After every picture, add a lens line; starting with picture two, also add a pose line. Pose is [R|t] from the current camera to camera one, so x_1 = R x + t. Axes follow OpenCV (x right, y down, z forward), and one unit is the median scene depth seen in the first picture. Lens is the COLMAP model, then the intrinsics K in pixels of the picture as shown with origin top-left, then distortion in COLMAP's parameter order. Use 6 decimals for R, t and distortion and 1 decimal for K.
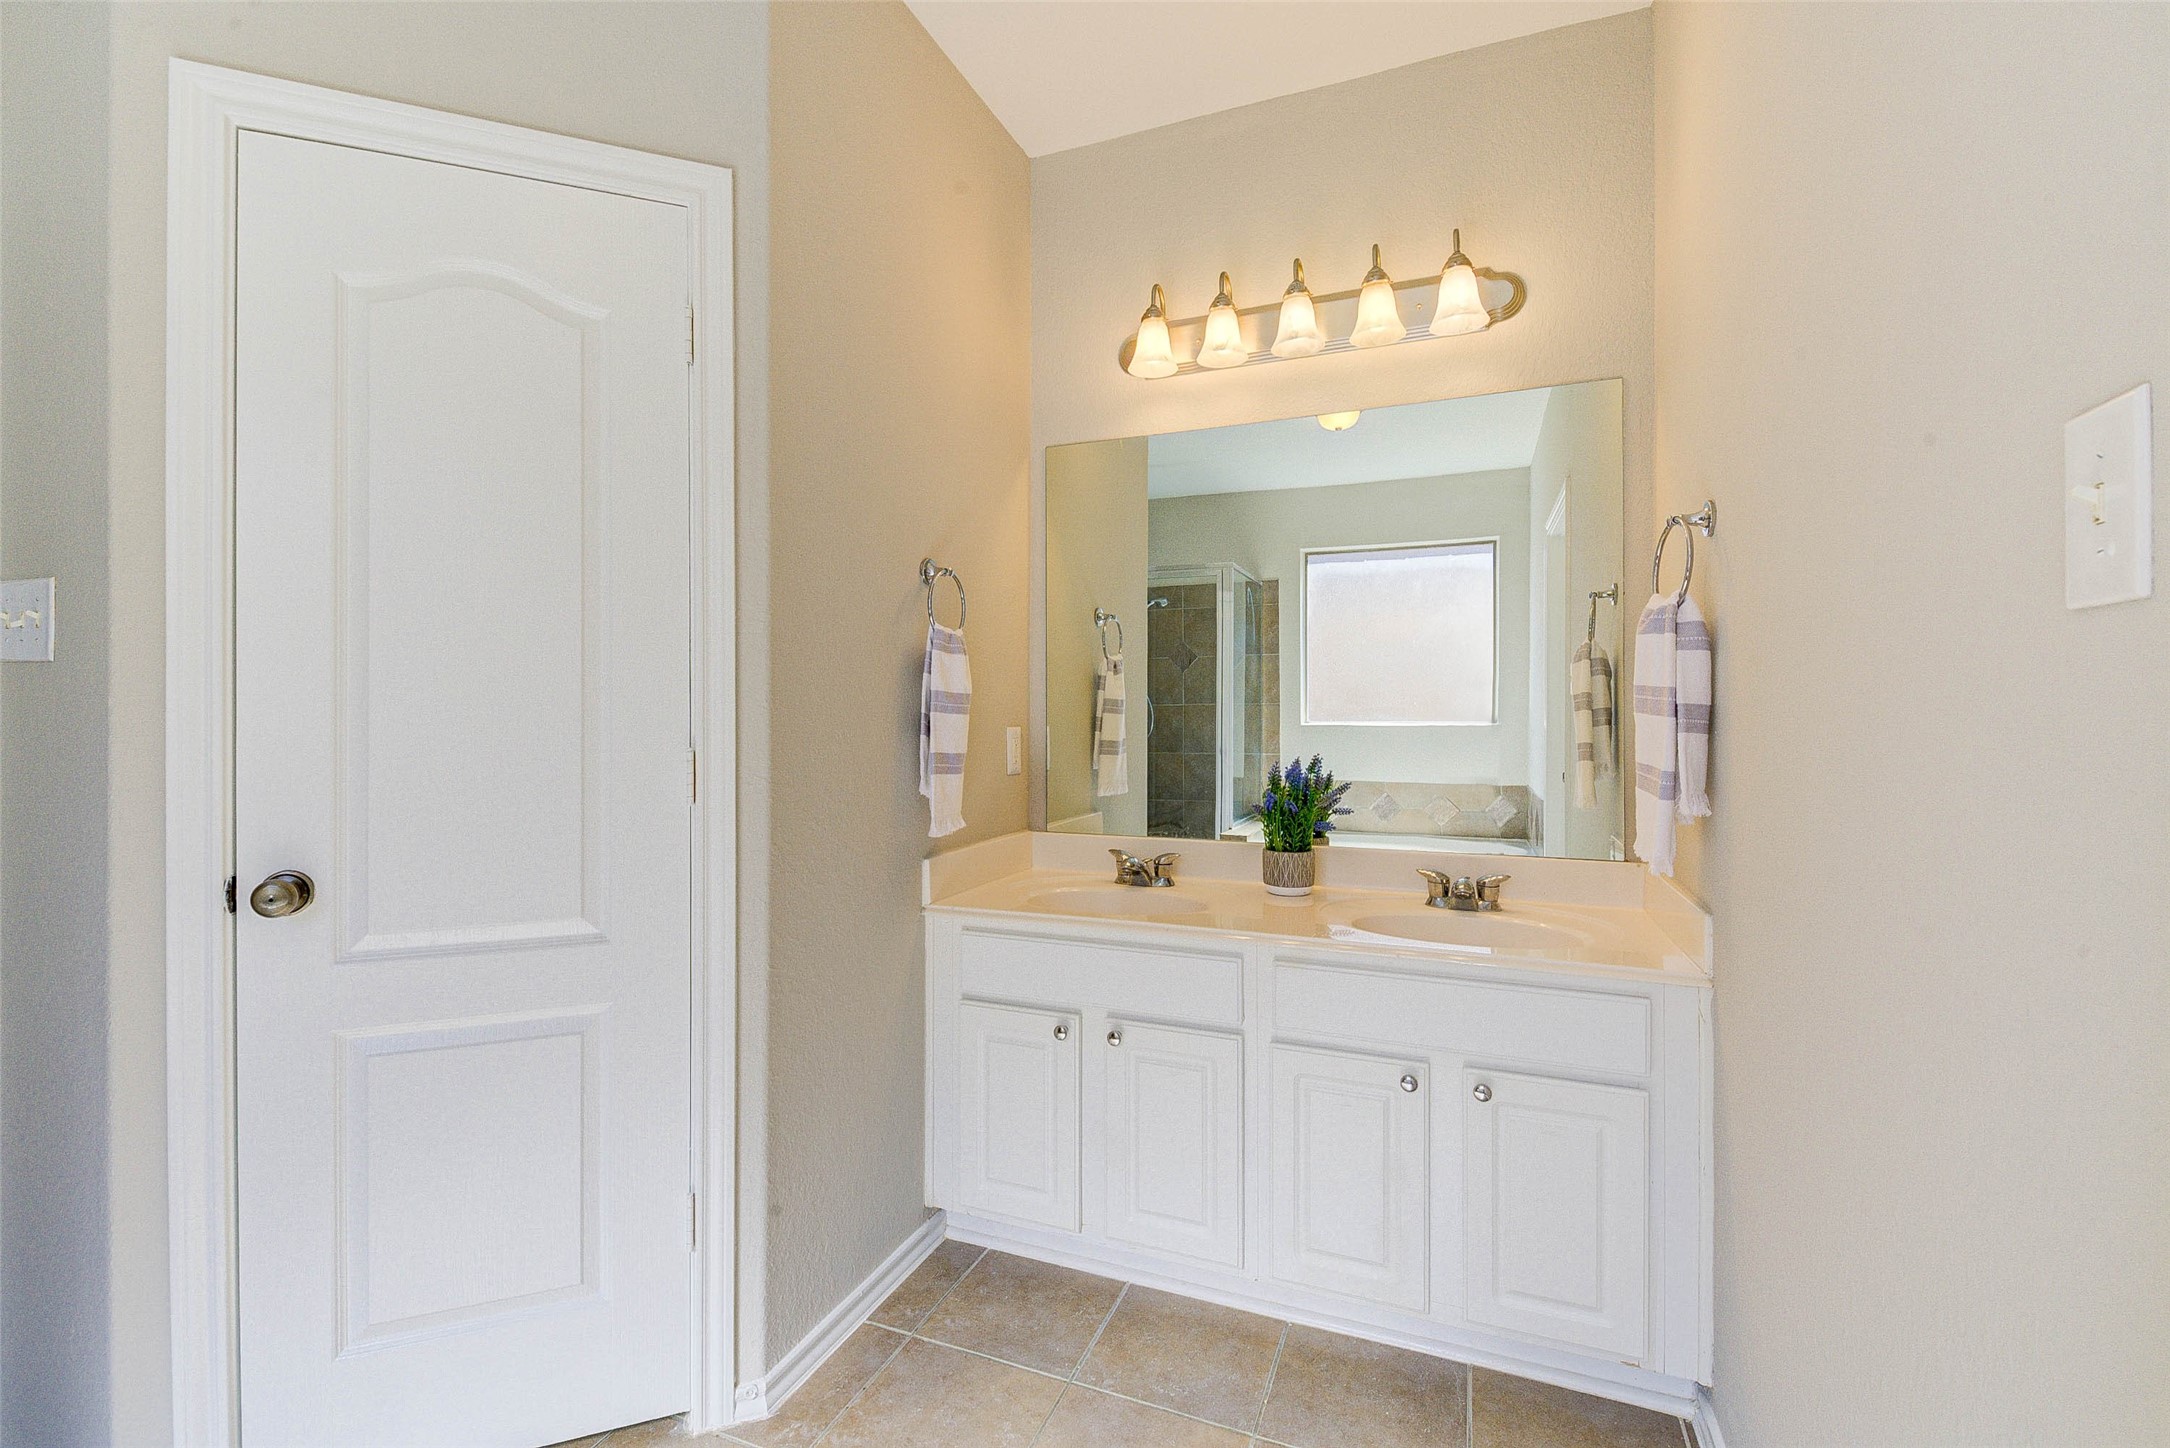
lens RADIAL K [[949.4, 0, 1074.3], [0, 949.4, 705.4], [0, 0, 1]] dist [0.010699, -0.009096]
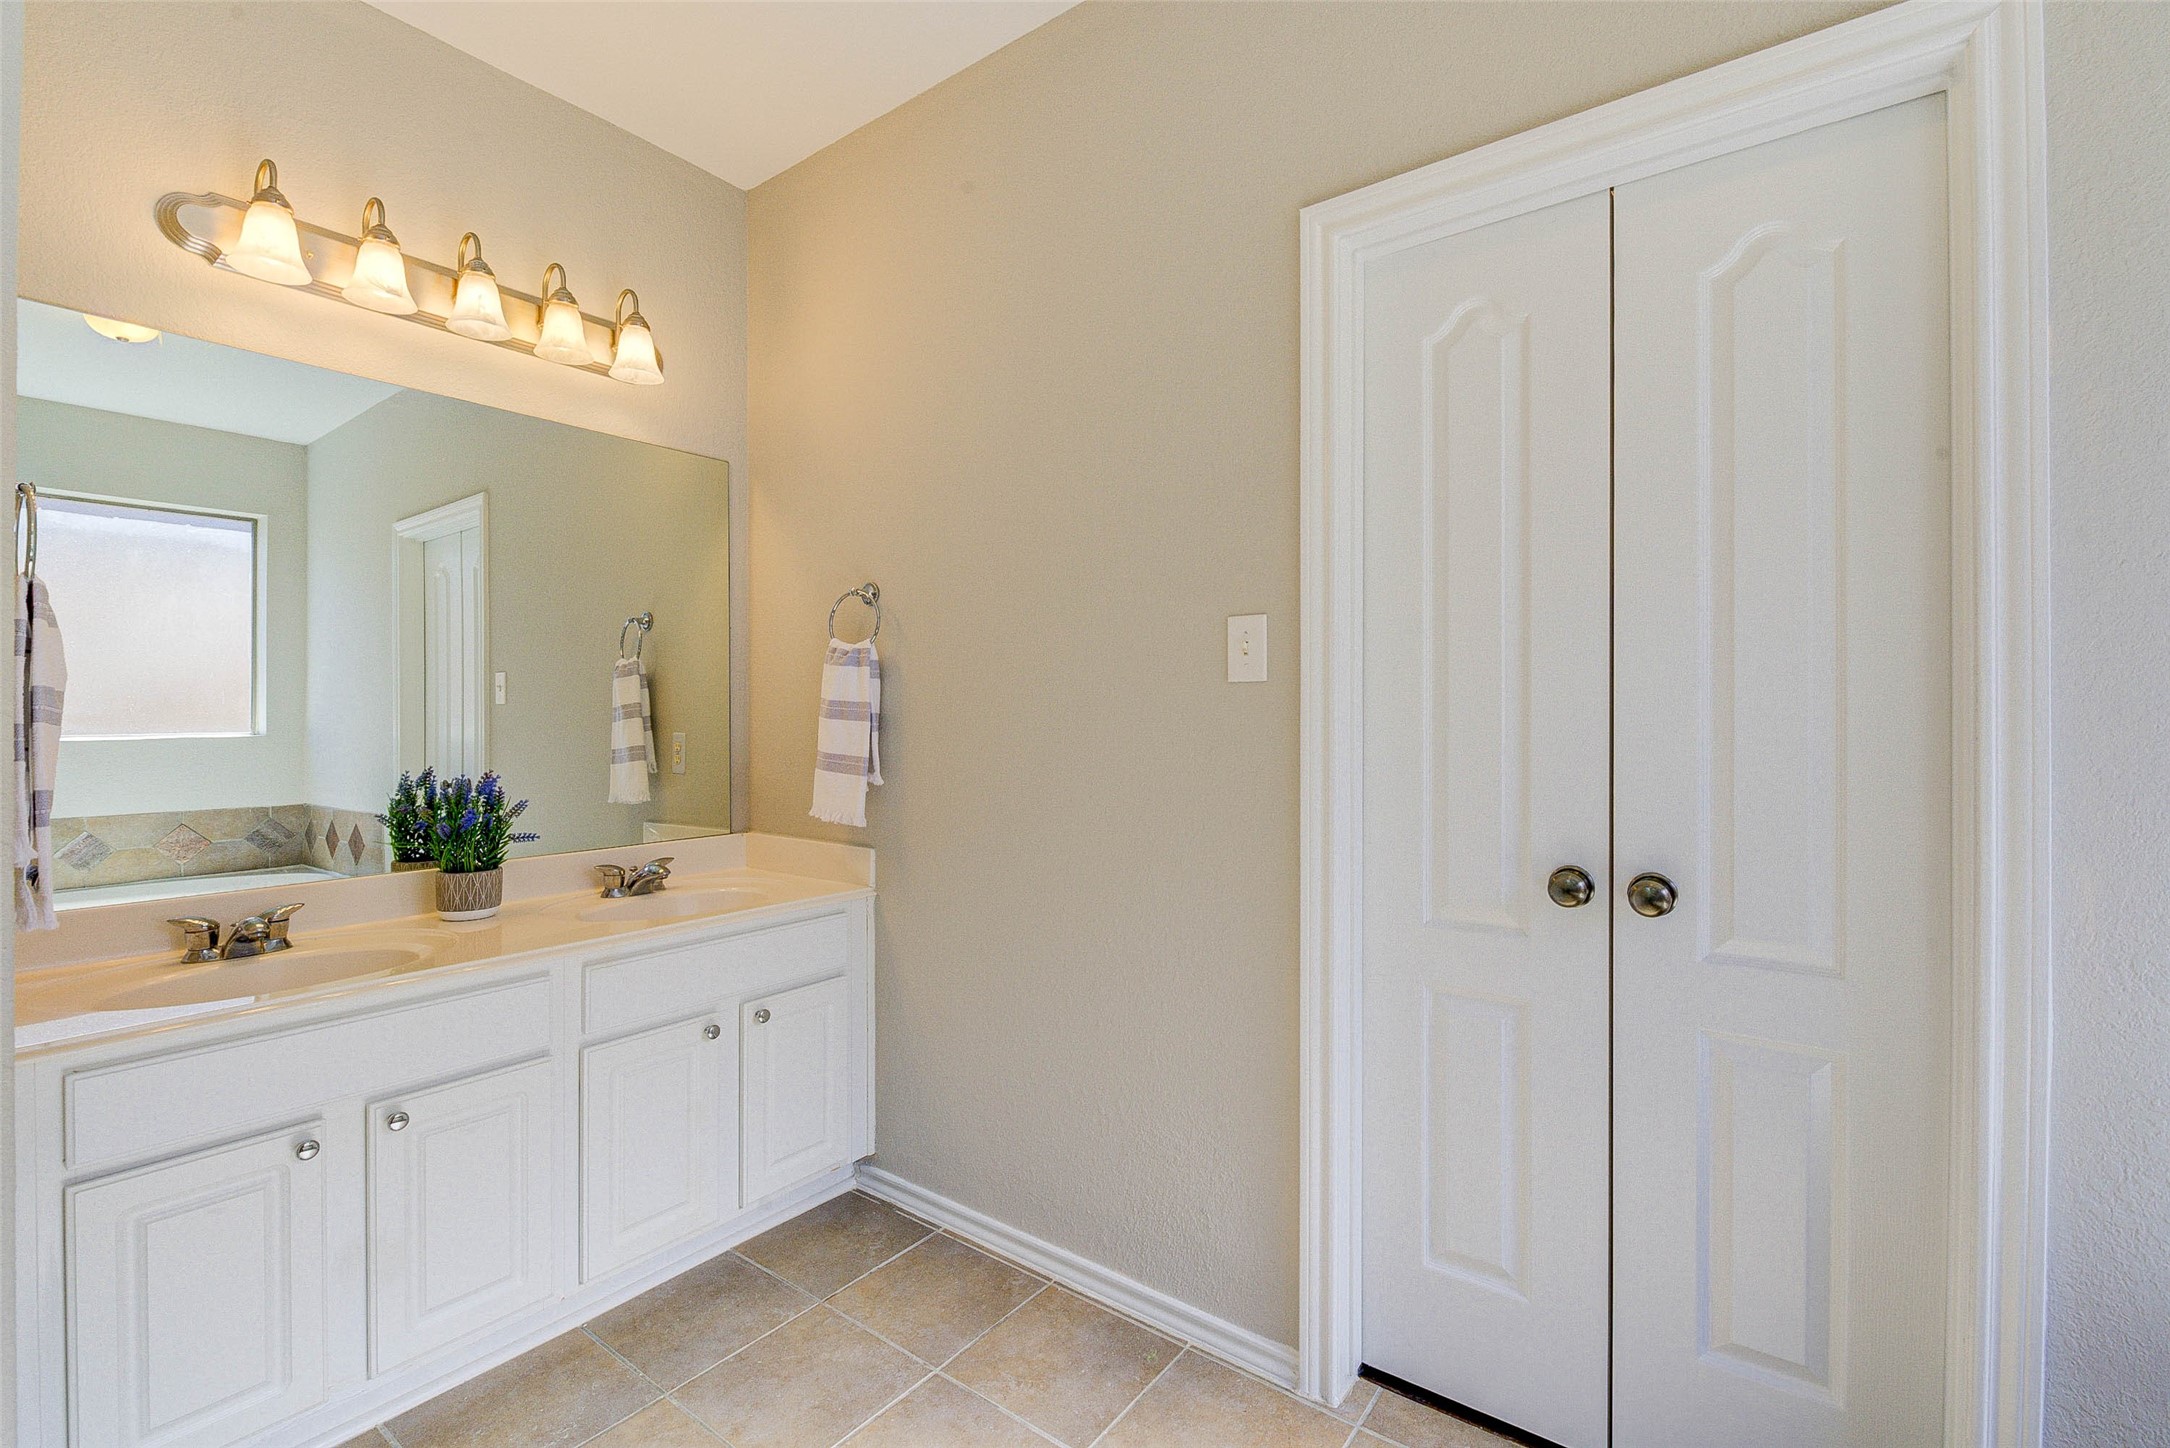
lens RADIAL K [[949.4, 0, 1074.3], [0, 949.4, 705.4], [0, 0, 1]] dist [0.010699, -0.009096]
pose [[0.254998, 0.008995, 0.966900, -0.518442], [-0.001347, 0.999959, -0.008948, -0.000419], [-0.966941, 0.000979, 0.255000, 0.197274]]
